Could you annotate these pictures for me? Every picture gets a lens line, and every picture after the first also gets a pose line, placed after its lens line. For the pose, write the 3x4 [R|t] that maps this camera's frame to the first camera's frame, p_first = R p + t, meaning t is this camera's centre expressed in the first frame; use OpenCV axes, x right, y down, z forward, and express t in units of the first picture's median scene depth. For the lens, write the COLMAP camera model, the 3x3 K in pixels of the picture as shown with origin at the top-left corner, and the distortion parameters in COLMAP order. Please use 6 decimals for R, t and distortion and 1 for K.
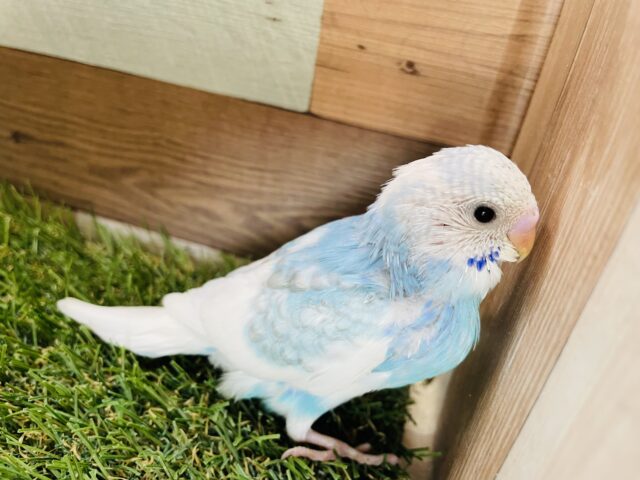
lens RADIAL K [[512.7, 0, 320.0], [0, 512.7, 240.0], [0, 0, 1]] dist [0.005621, -0.001915]
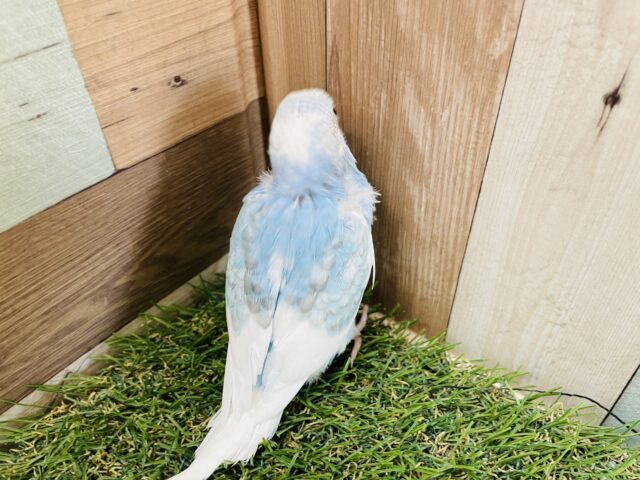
lens RADIAL K [[512.7, 0, 320.0], [0, 512.7, 240.0], [0, 0, 1]] dist [0.005621, -0.001915]
pose [[0.383655, -0.722493, 0.575163, -0.572542], [0.482912, 0.687842, 0.541913, -0.544494], [-0.787149, 0.069846, 0.612795, 0.120149]]
